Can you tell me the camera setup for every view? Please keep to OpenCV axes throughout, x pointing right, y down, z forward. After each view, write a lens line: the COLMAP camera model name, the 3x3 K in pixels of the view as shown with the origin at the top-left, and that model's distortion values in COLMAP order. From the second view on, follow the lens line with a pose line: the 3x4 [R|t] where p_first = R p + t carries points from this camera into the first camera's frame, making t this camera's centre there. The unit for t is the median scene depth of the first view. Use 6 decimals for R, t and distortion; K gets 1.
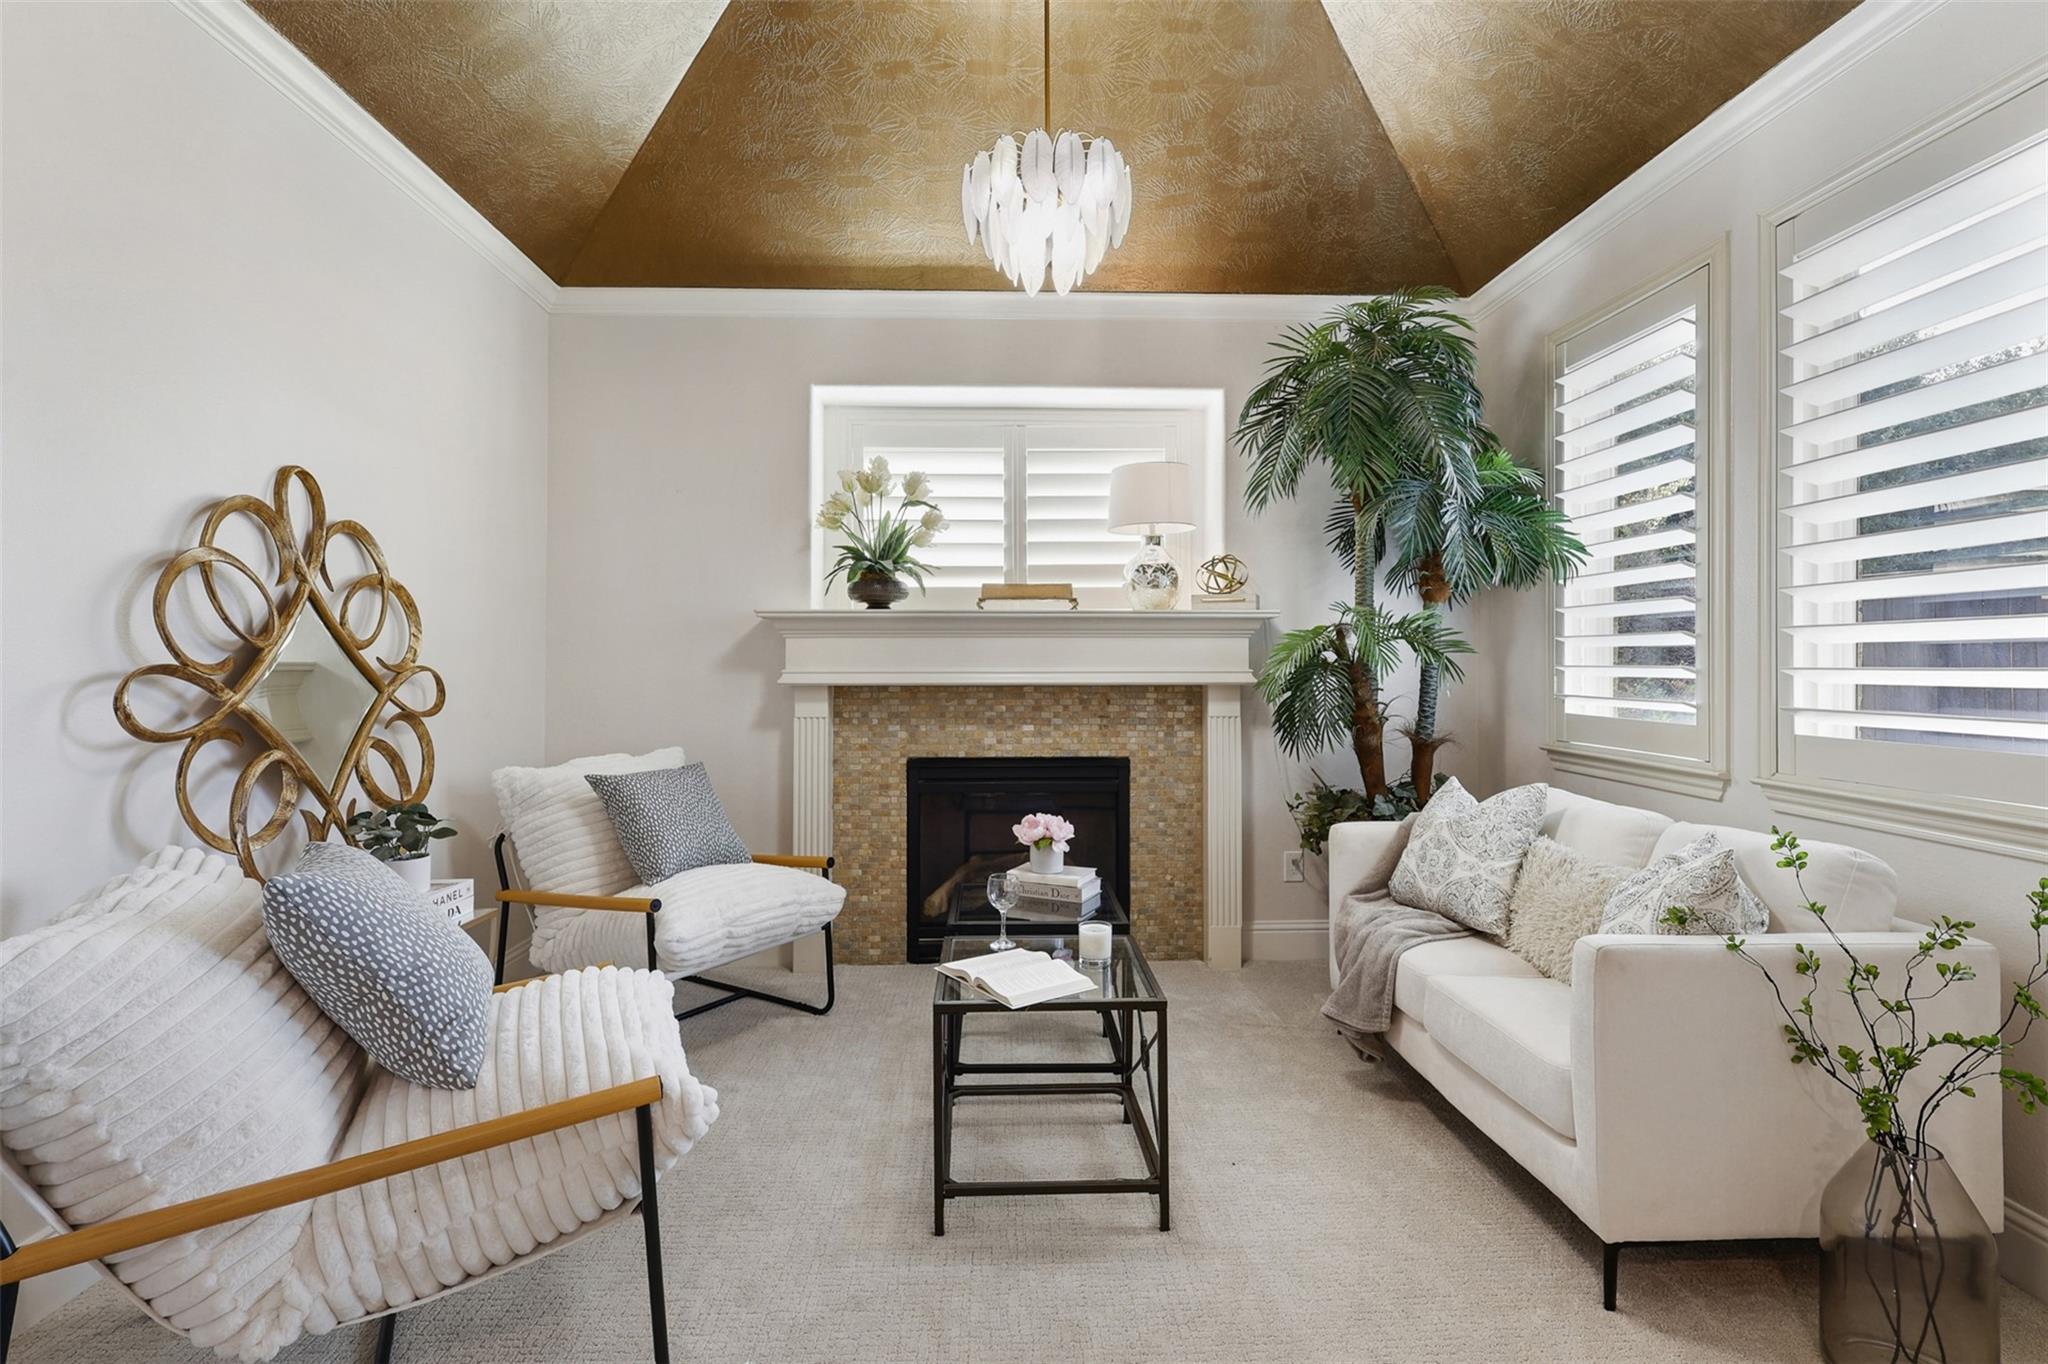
lens RADIAL K [[962.9, 0, 1024.6], [0, 962.9, 655.3], [0, 0, 1]] dist [0.001609, 0.001919]
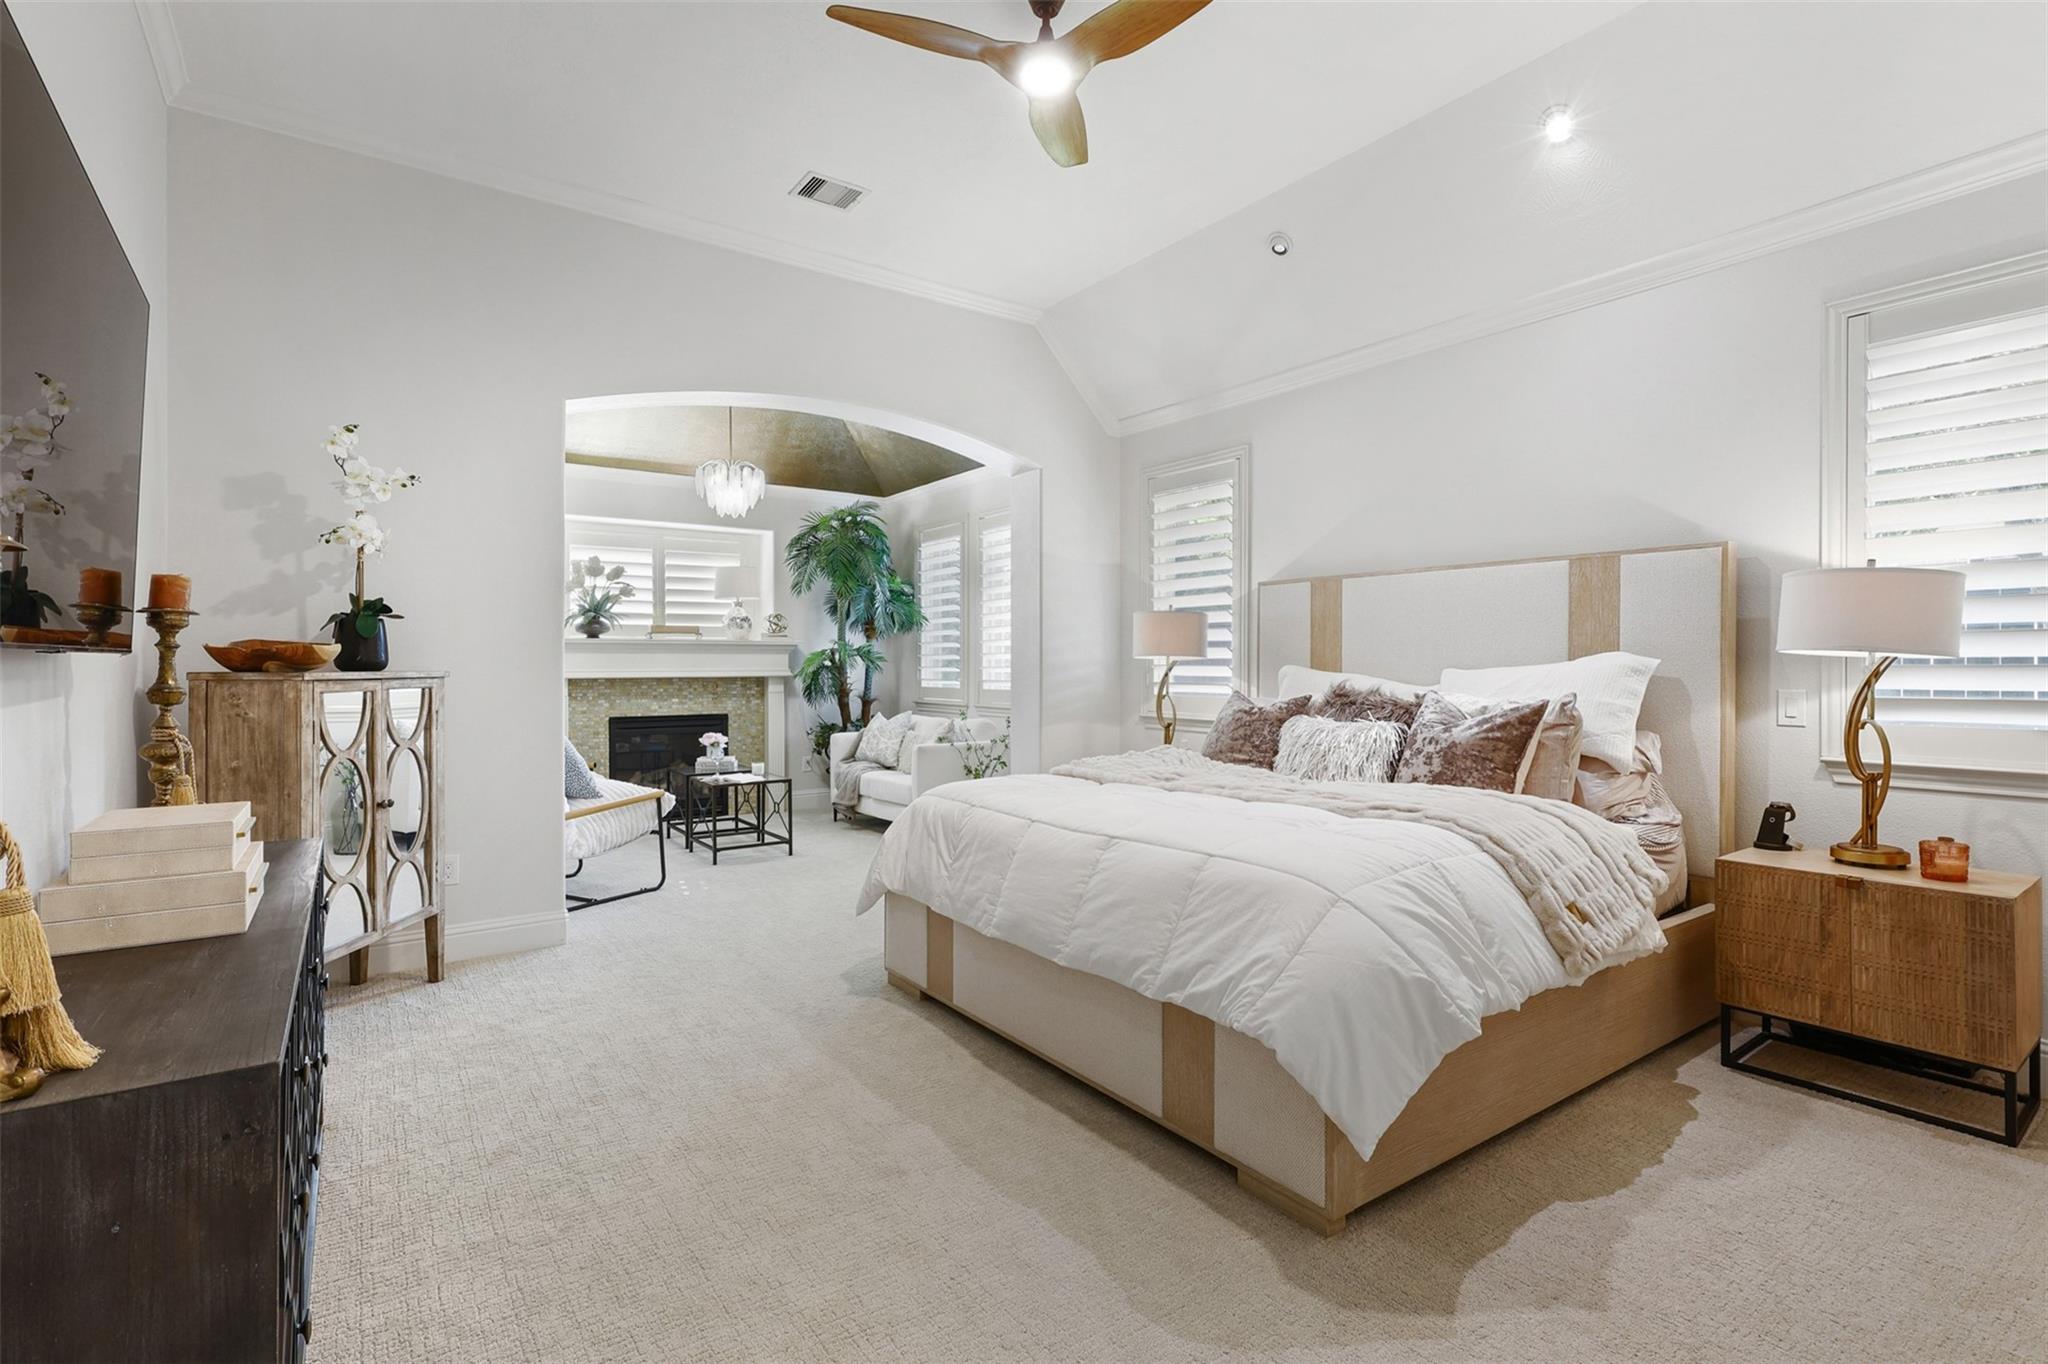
lens RADIAL K [[962.9, 0, 1024.7], [0, 962.9, 665.5], [0, 0, 1]] dist [0.001609, 0.001919]
pose [[0.839256, -0.002464, 0.543731, -0.510034], [-0.001121, 0.999980, 0.006262, -0.007475], [-0.543735, -0.005865, 0.839236, -1.114116]]
